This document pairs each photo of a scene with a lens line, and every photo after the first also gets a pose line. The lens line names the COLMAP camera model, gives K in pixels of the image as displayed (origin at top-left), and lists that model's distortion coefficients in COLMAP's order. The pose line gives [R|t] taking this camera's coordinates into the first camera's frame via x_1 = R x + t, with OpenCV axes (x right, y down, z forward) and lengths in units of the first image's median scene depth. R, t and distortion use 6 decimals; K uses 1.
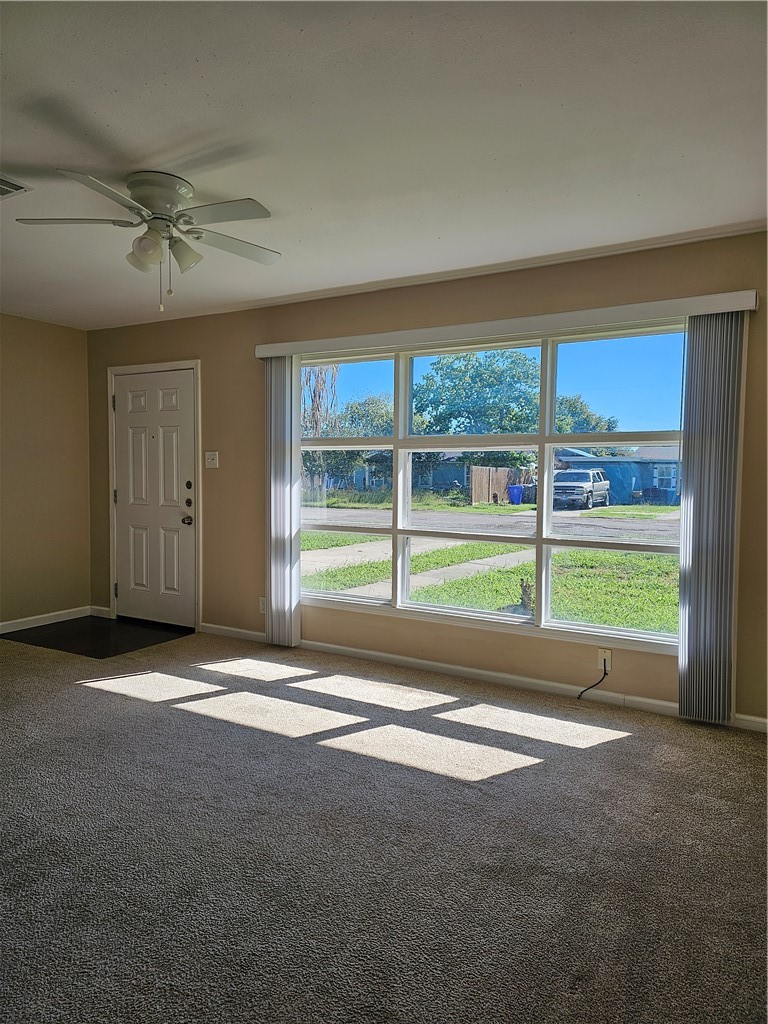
lens RADIAL K [[679.9, 0, 376.9], [0, 679.9, 514.5], [0, 0, 1]] dist [0.107630, -0.144779]
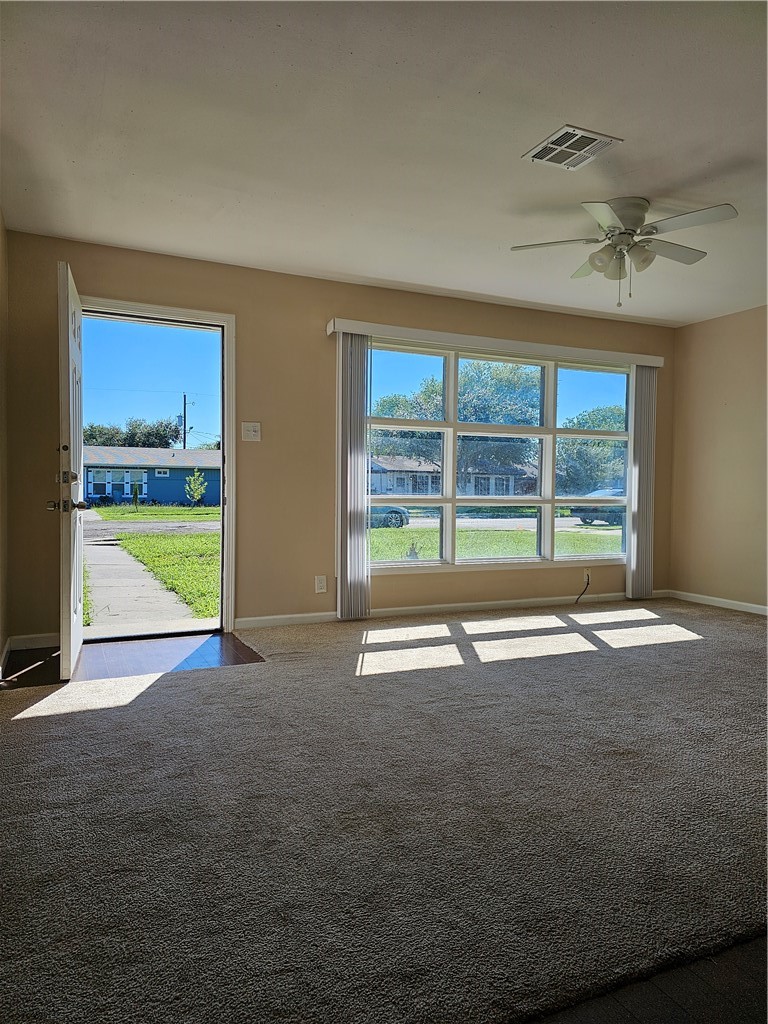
lens RADIAL K [[679.9, 0, 376.9], [0, 679.9, 514.5], [0, 0, 1]] dist [0.107630, -0.144779]
pose [[0.589355, -0.041398, 0.806813, -1.108408], [0.039873, 0.998960, 0.022131, 0.019074], [-0.806890, 0.019127, 0.590392, 0.429919]]
